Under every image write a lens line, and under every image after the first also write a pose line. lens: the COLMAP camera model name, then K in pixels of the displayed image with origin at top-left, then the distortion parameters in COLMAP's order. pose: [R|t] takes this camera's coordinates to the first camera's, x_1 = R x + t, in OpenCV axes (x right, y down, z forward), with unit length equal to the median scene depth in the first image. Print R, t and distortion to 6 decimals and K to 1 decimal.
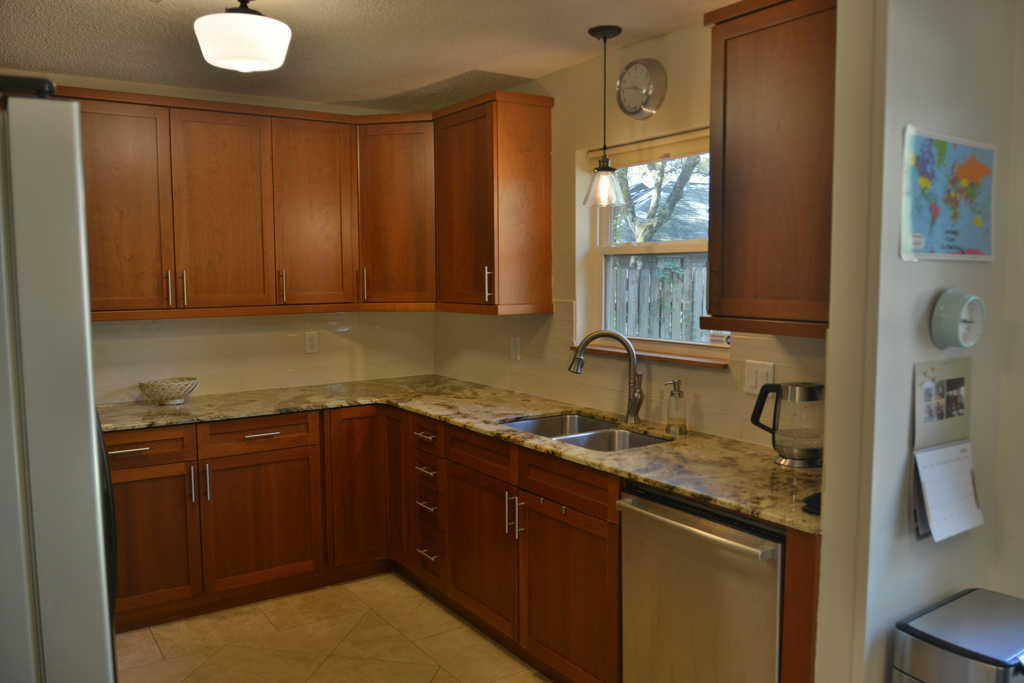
lens RADIAL K [[807.1, 0, 511.4], [0, 807.1, 342.3], [0, 0, 1]] dist [-0.029533, 0.003025]
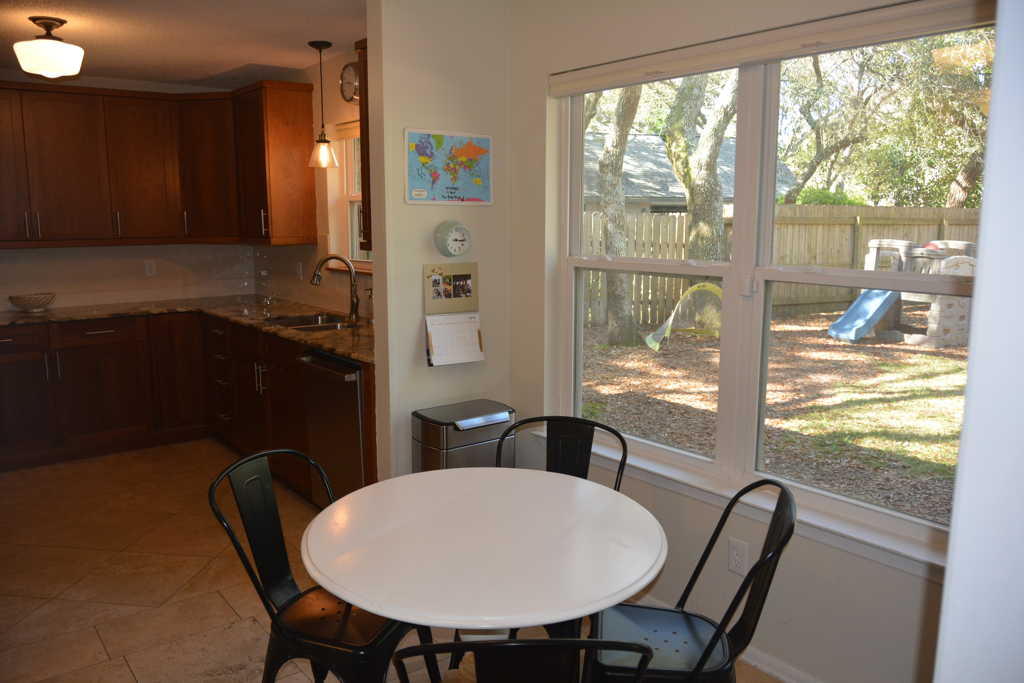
lens RADIAL K [[807.1, 0, 515.4], [0, 807.1, 337.5], [0, 0, 1]] dist [-0.029533, 0.003025]
pose [[0.998188, -0.006416, 0.059830, 0.439507], [0.002762, 0.998137, 0.060948, 0.057887], [-0.060109, -0.060672, 0.996346, -0.565081]]
